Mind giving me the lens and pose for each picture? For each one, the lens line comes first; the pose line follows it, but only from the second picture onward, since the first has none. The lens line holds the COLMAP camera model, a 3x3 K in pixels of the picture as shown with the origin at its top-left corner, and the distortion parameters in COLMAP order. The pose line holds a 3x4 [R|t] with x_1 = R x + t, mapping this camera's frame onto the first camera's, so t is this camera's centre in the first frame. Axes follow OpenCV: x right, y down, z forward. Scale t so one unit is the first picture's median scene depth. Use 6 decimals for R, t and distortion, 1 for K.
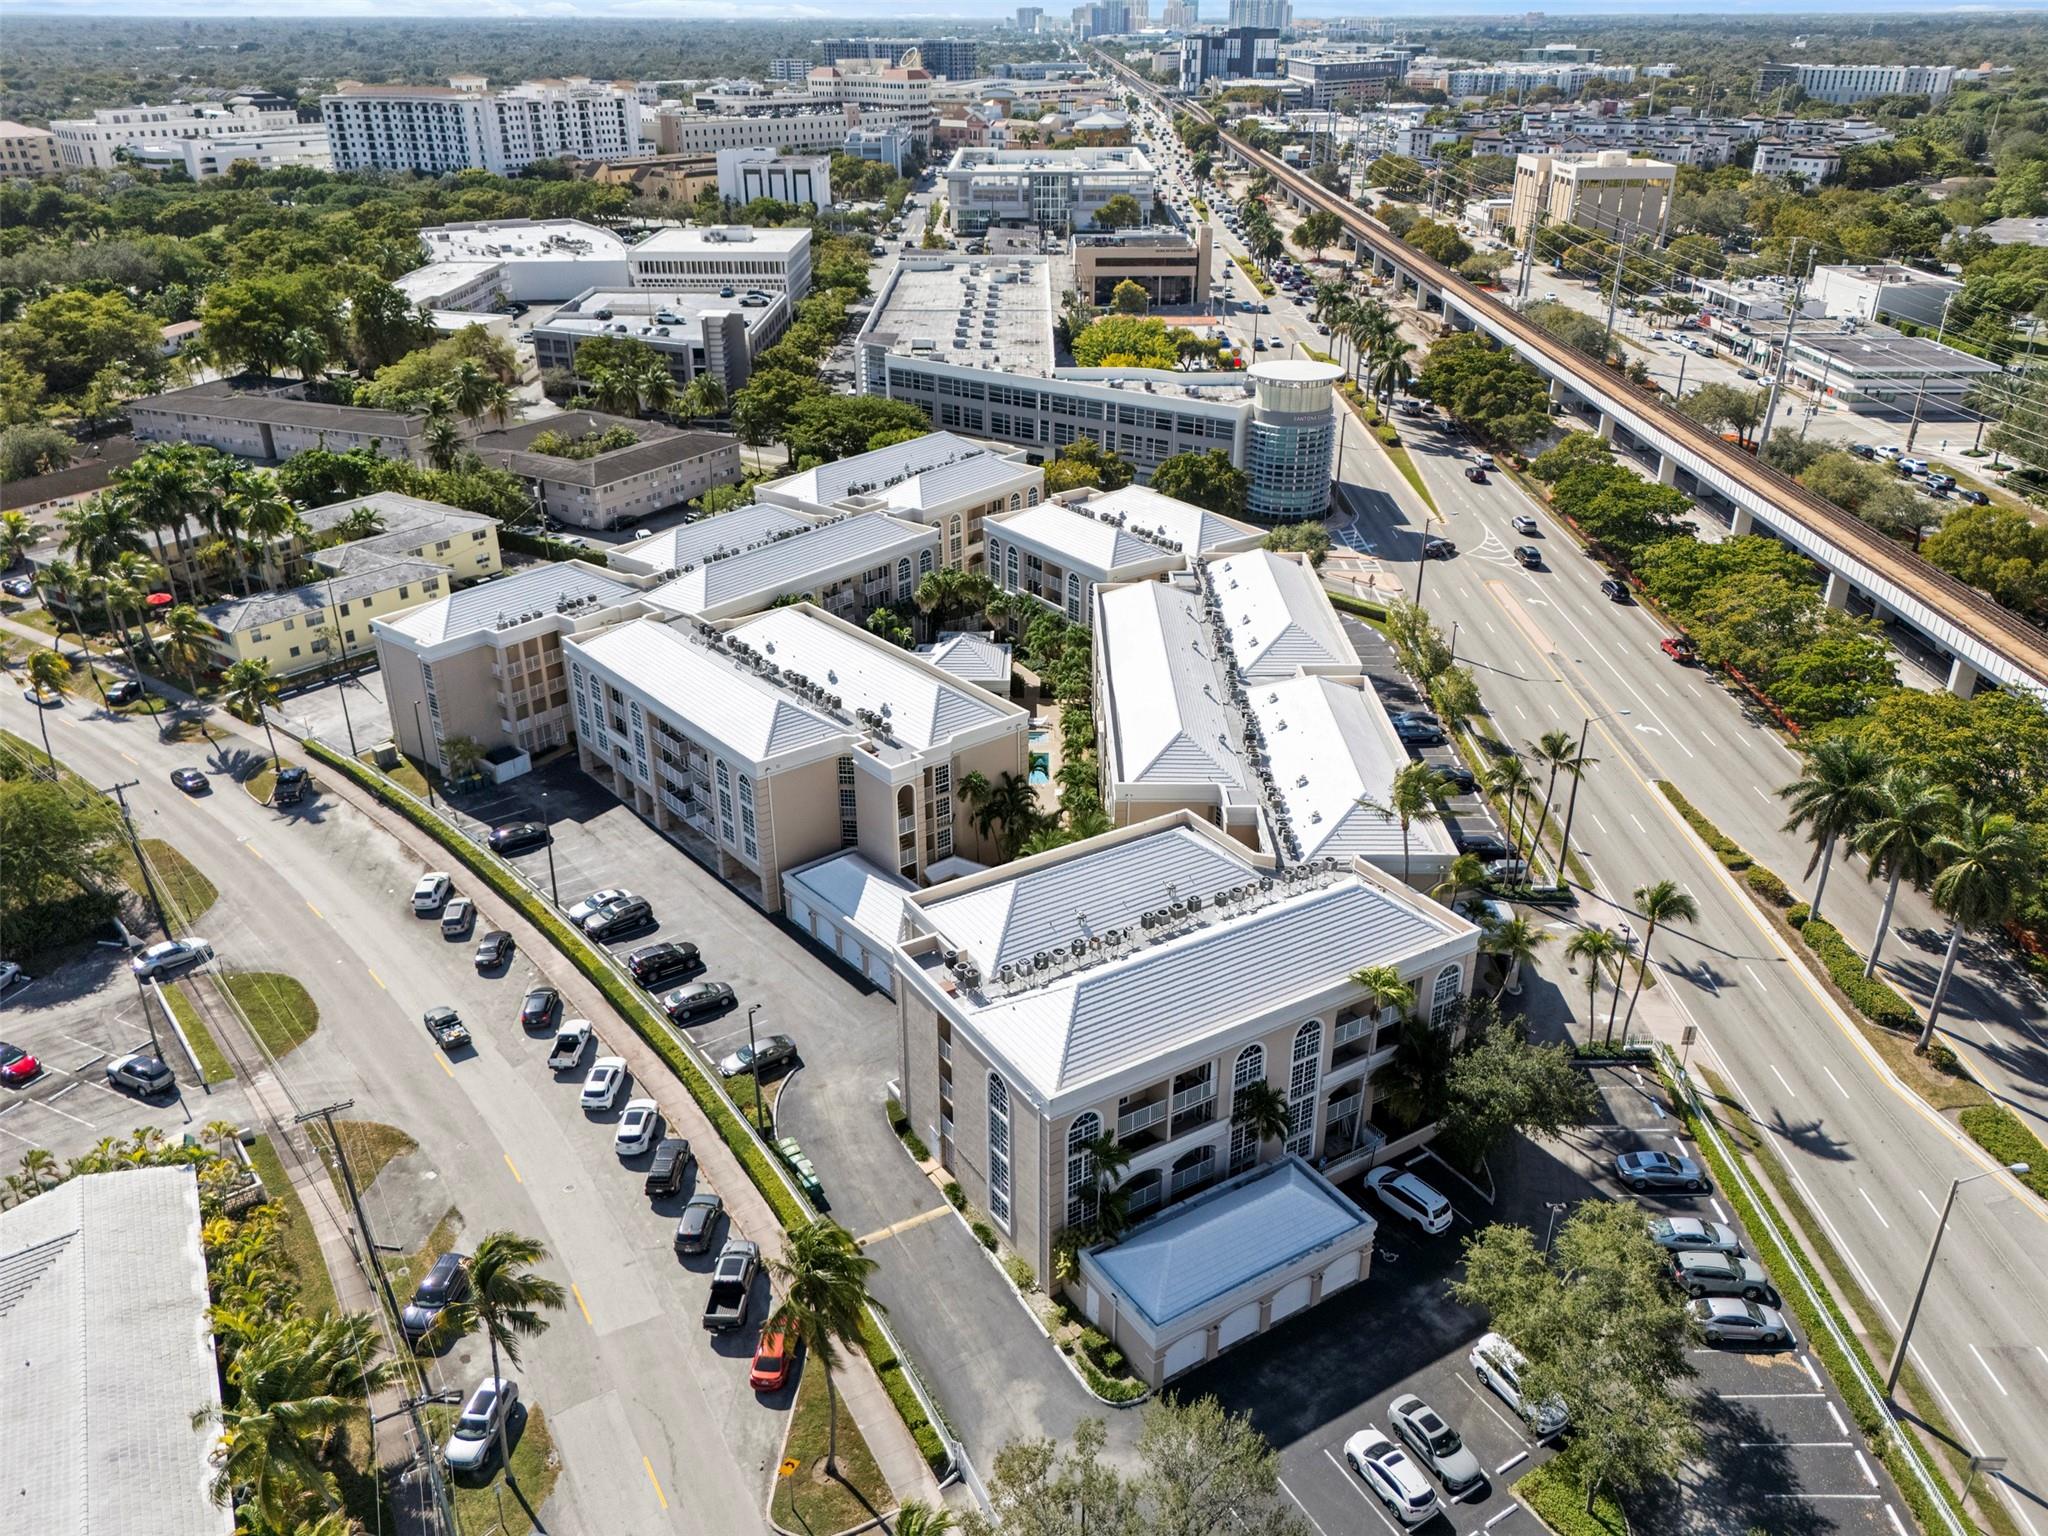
lens RADIAL K [[1490.6, 0, 1024.0], [0, 1490.6, 768.0], [0, 0, 1]] dist [0.048604, -0.040255]
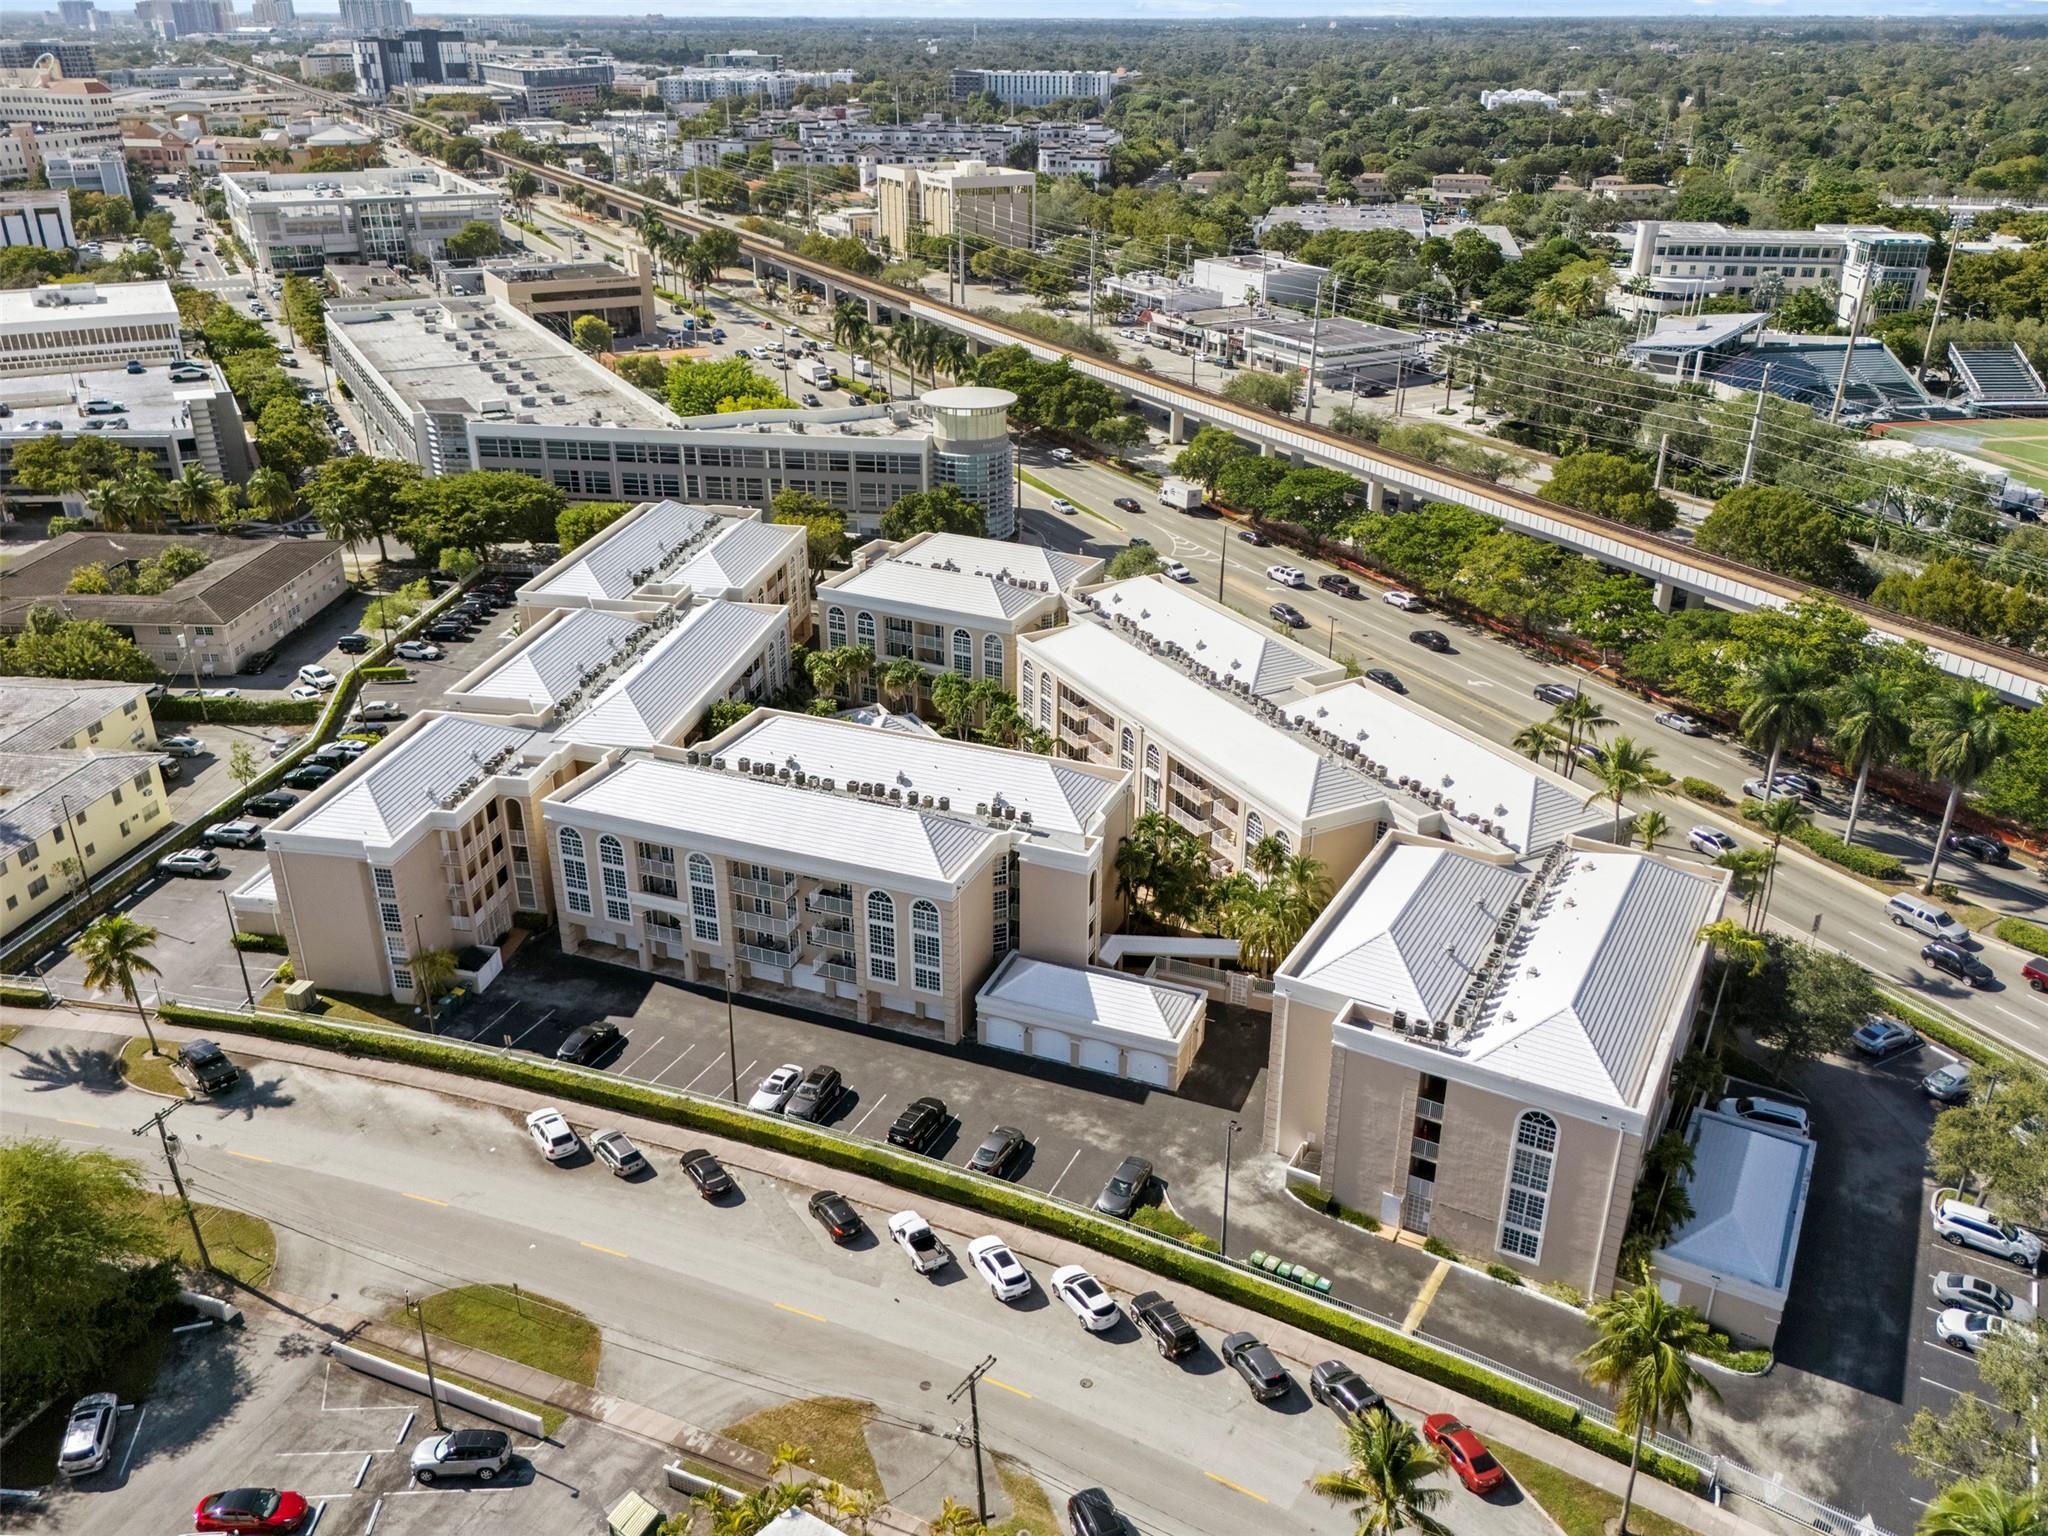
lens RADIAL K [[1579.9, 0, 1024.0], [0, 1579.9, 768.0], [0, 0, 1]] dist [0.049874, -0.051033]
pose [[0.880883, -0.197513, 0.430156, -0.266759], [0.207193, 0.977987, 0.024762, -0.042406], [-0.425578, 0.067313, 0.902415, 0.057583]]
